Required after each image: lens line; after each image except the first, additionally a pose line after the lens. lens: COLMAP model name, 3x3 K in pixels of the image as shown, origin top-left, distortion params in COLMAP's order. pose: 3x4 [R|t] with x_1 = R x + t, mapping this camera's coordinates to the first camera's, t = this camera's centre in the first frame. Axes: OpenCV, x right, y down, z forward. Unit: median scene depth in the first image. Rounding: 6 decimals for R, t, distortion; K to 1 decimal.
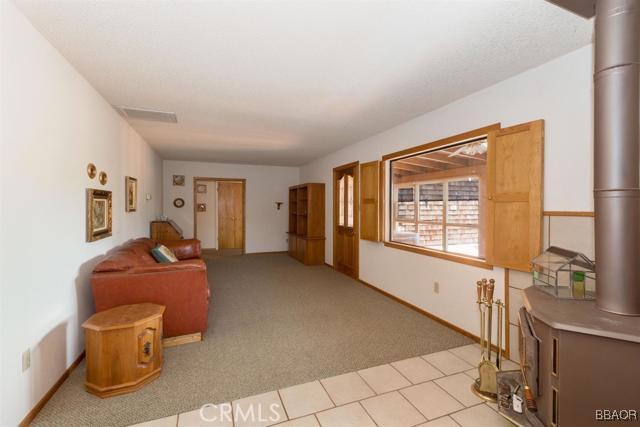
lens RADIAL K [[287.1, 0, 319.8], [0, 287.1, 209.1], [0, 0, 1]] dist [-0.000268, -0.000105]
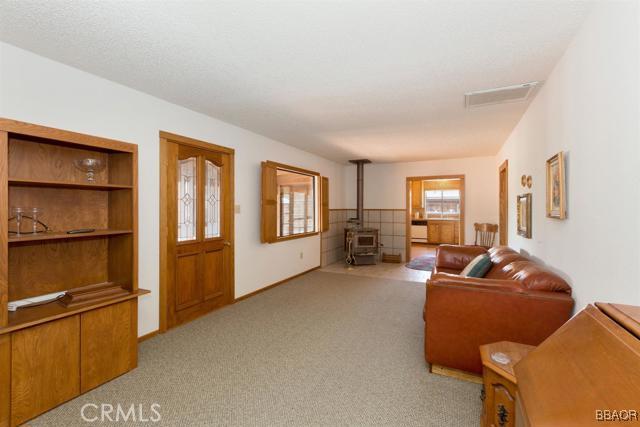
lens RADIAL K [[287.1, 0, 319.0], [0, 287.1, 208.3], [0, 0, 1]] dist [-0.000268, -0.000105]
pose [[-0.672207, -0.007400, 0.740326, -0.588503], [0.005146, 0.999879, 0.014667, -0.018123], [-0.740345, 0.013669, -0.672088, 1.316907]]
